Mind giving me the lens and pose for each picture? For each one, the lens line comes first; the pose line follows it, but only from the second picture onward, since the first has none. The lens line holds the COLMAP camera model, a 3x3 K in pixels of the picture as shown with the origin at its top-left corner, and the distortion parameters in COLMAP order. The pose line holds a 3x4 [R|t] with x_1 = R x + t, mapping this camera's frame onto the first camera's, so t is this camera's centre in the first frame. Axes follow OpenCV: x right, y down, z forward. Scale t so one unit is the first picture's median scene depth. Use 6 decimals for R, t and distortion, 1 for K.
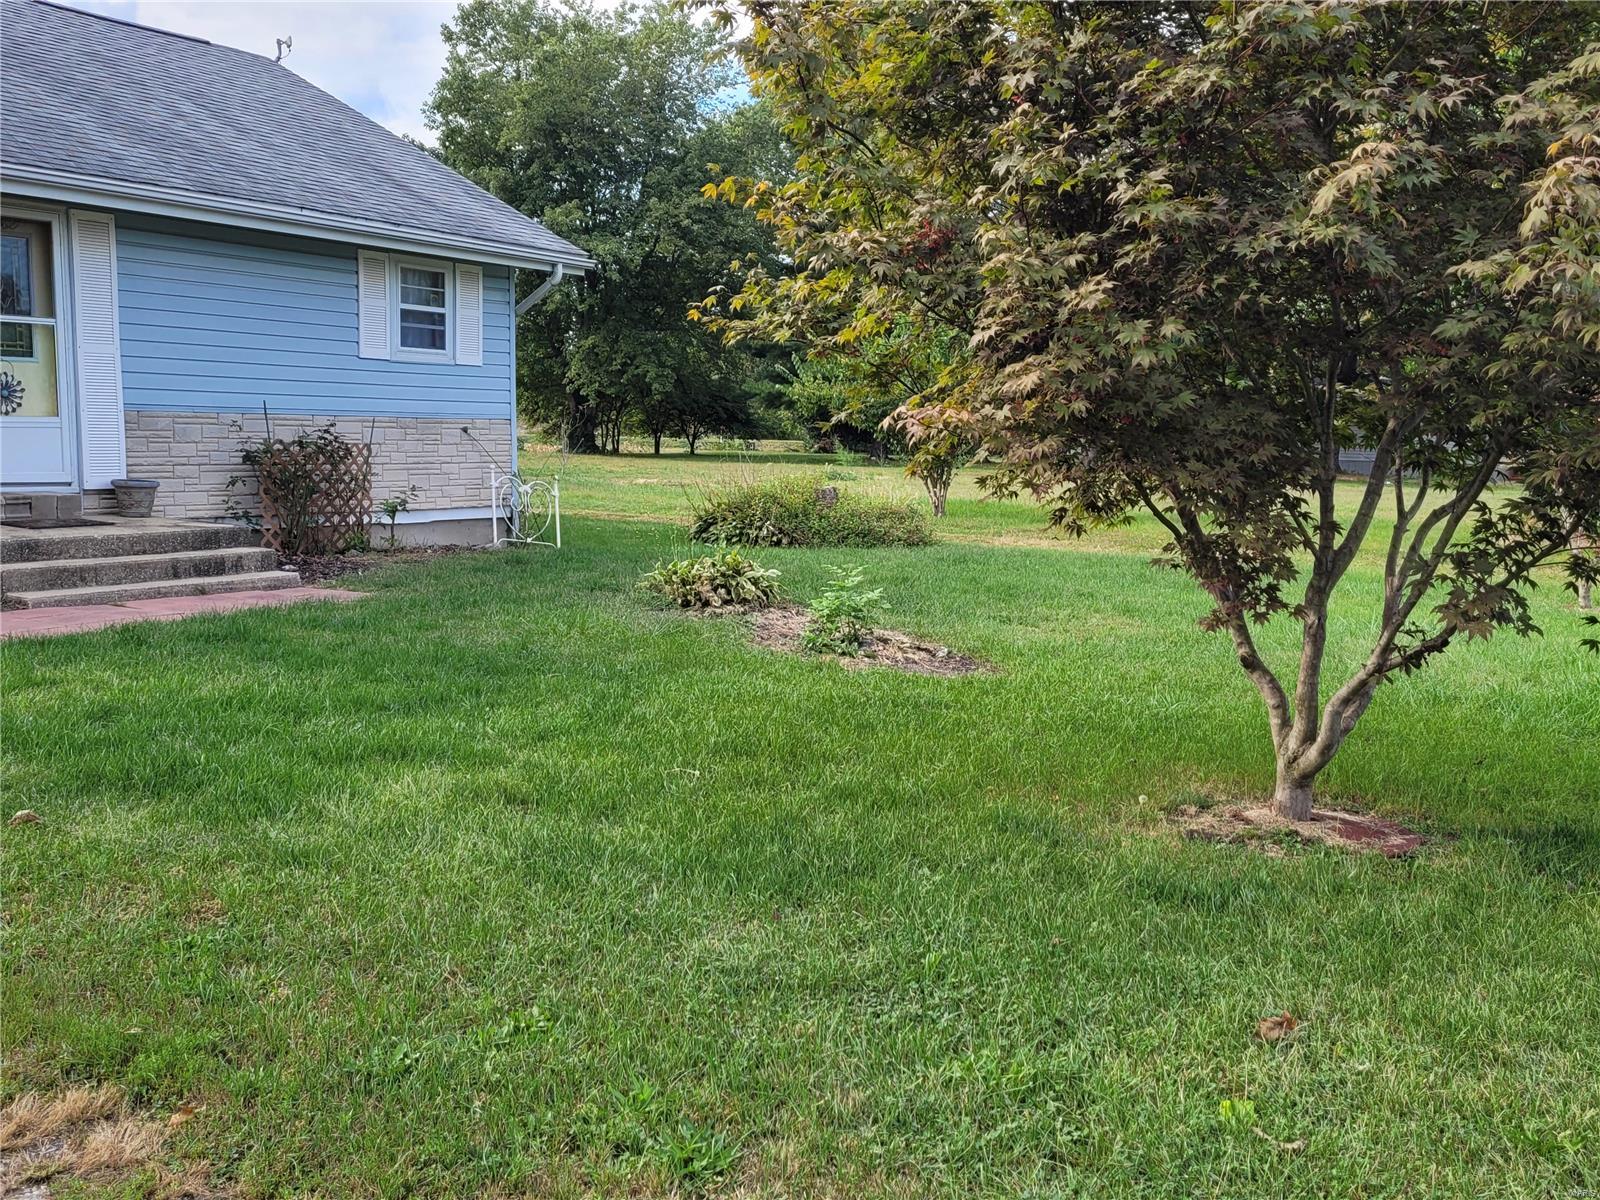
lens RADIAL K [[1190.6, 0, 822.0], [0, 1190.6, 586.5], [0, 0, 1]] dist [0.040059, -0.005764]
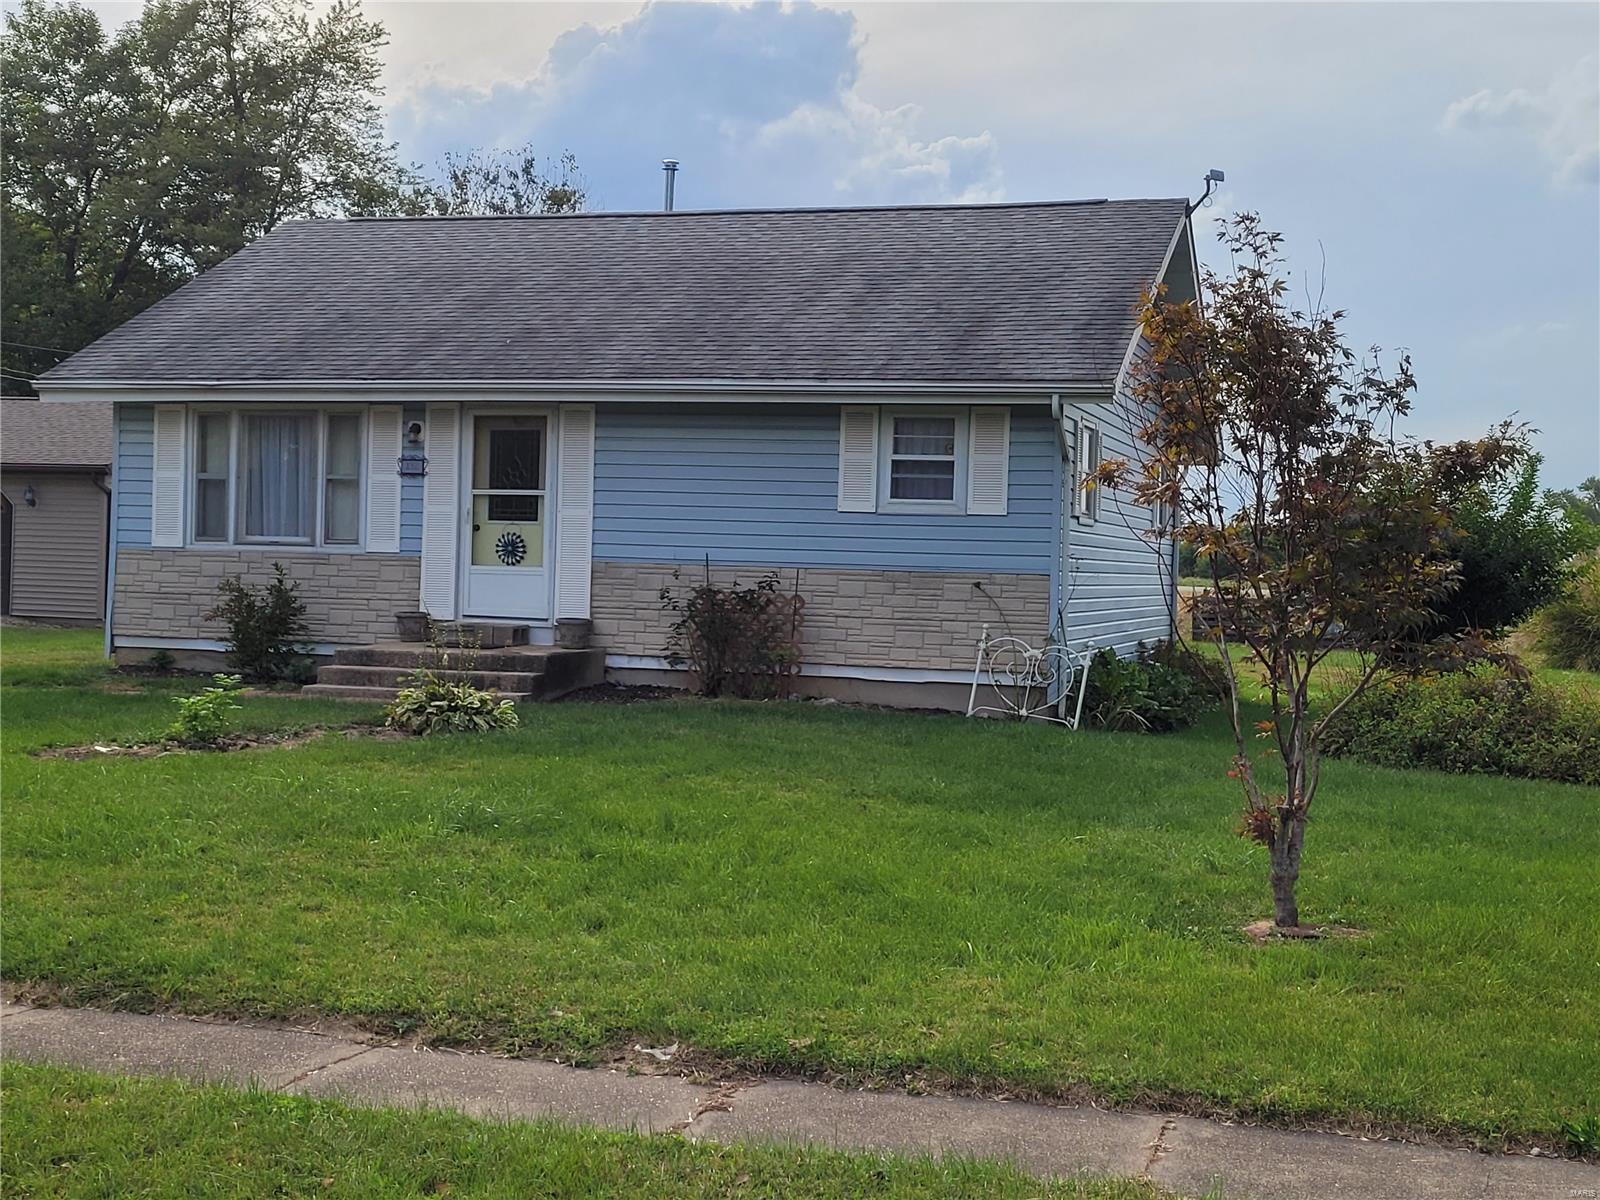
lens RADIAL K [[1190.6, 0, 822.0], [0, 1190.6, 586.5], [0, 0, 1]] dist [0.040059, -0.005764]
pose [[0.466091, -0.012004, -0.884655, 0.490348], [-0.138393, 0.986610, -0.086301, -0.040656], [0.873846, 0.162654, 0.458189, 0.540959]]
